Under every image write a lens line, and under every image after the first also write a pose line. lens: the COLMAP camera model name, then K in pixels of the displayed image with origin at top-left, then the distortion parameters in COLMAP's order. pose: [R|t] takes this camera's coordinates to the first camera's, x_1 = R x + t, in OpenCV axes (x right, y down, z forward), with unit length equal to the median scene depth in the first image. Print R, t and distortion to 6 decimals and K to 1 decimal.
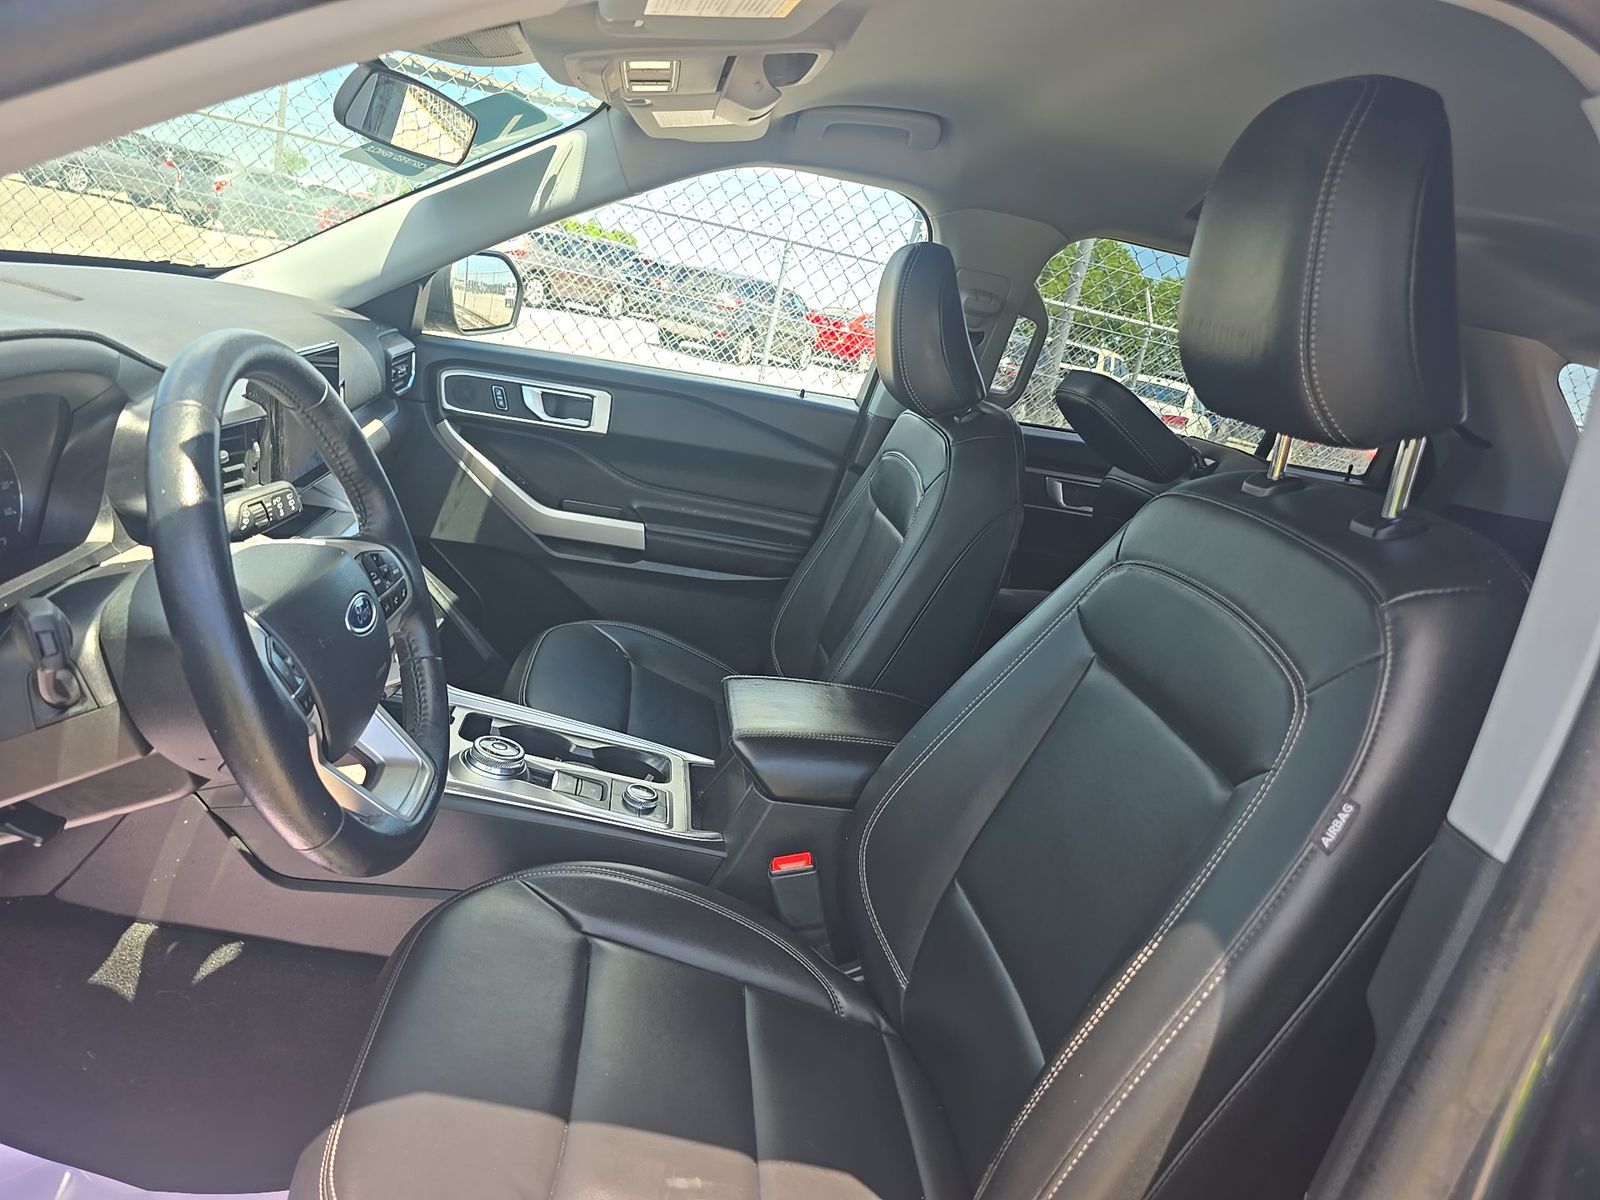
lens RADIAL K [[1124.1, 0, 801.6], [0, 1124.1, 597.4], [0, 0, 1]] dist [0.051538, -0.046601]
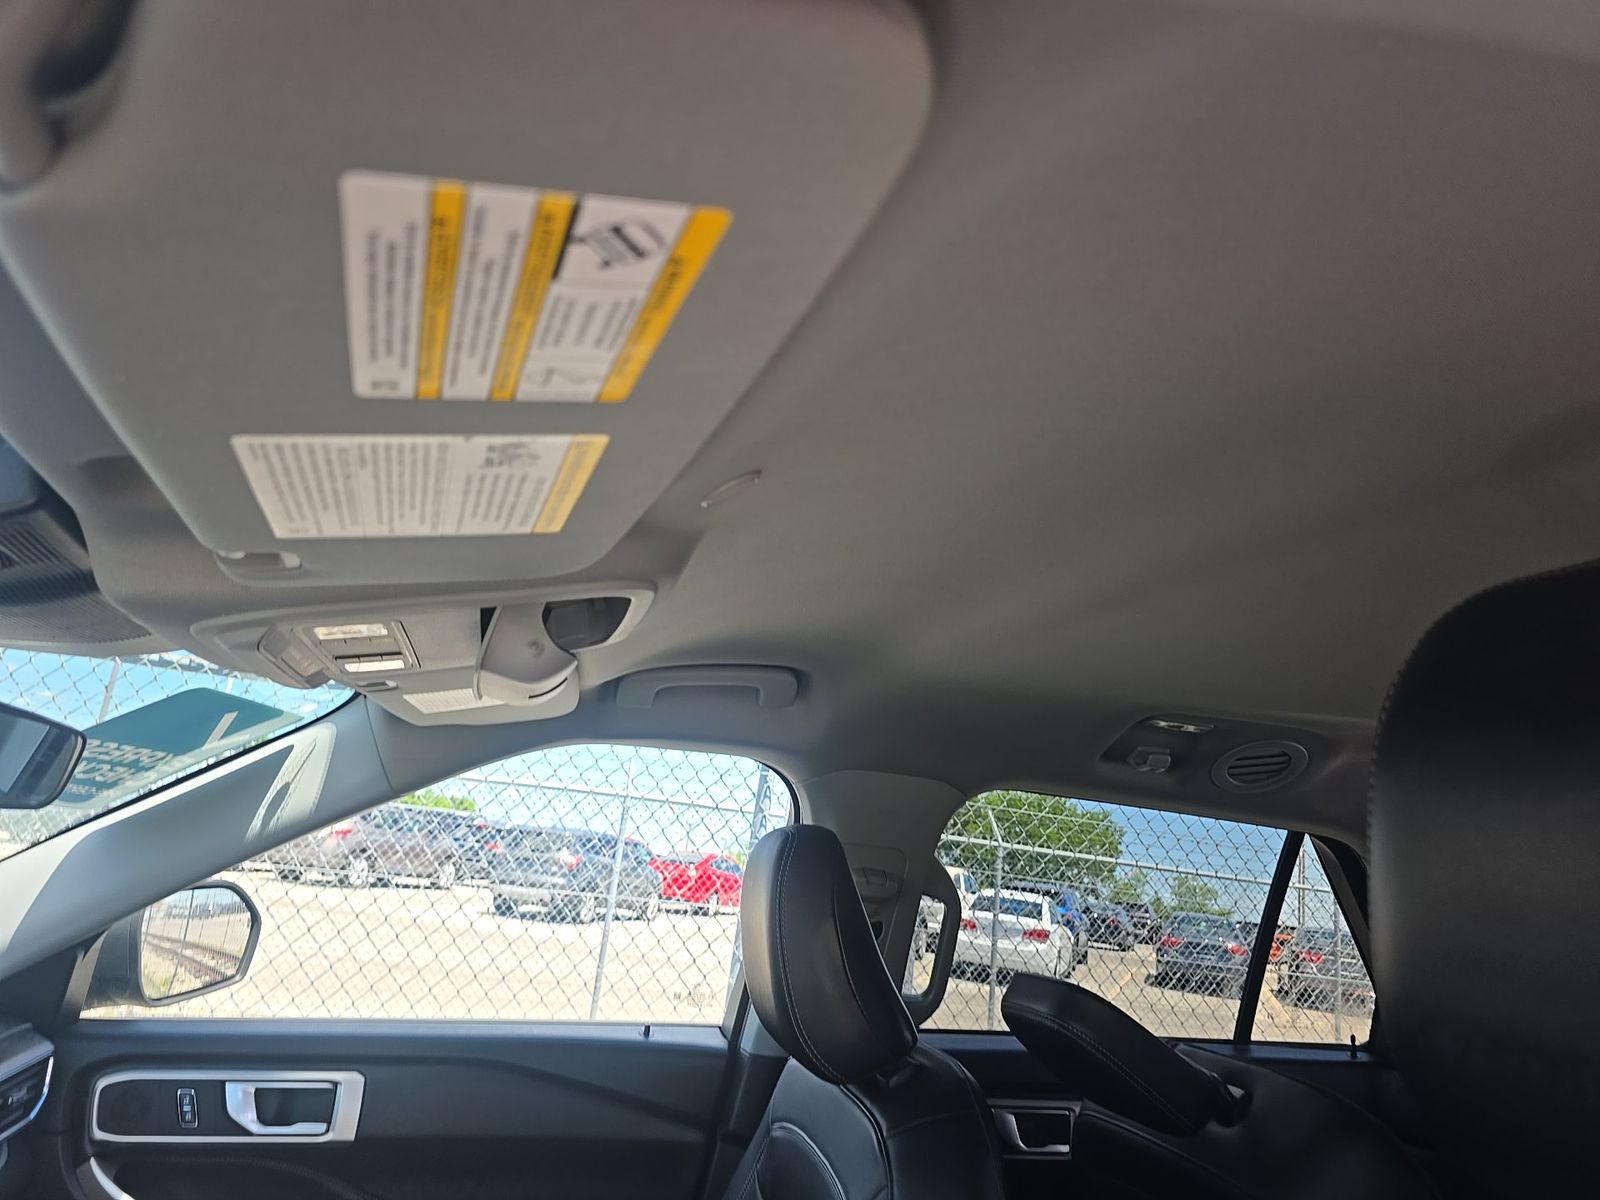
lens RADIAL K [[1124.1, 0, 801.6], [0, 1124.1, 597.4], [0, 0, 1]] dist [0.051538, -0.046601]
pose [[0.986147, -0.067193, 0.151655, 0.007290], [0.128300, 0.888477, -0.440623, -0.102046], [-0.105135, 0.453976, 0.884789, 0.234257]]
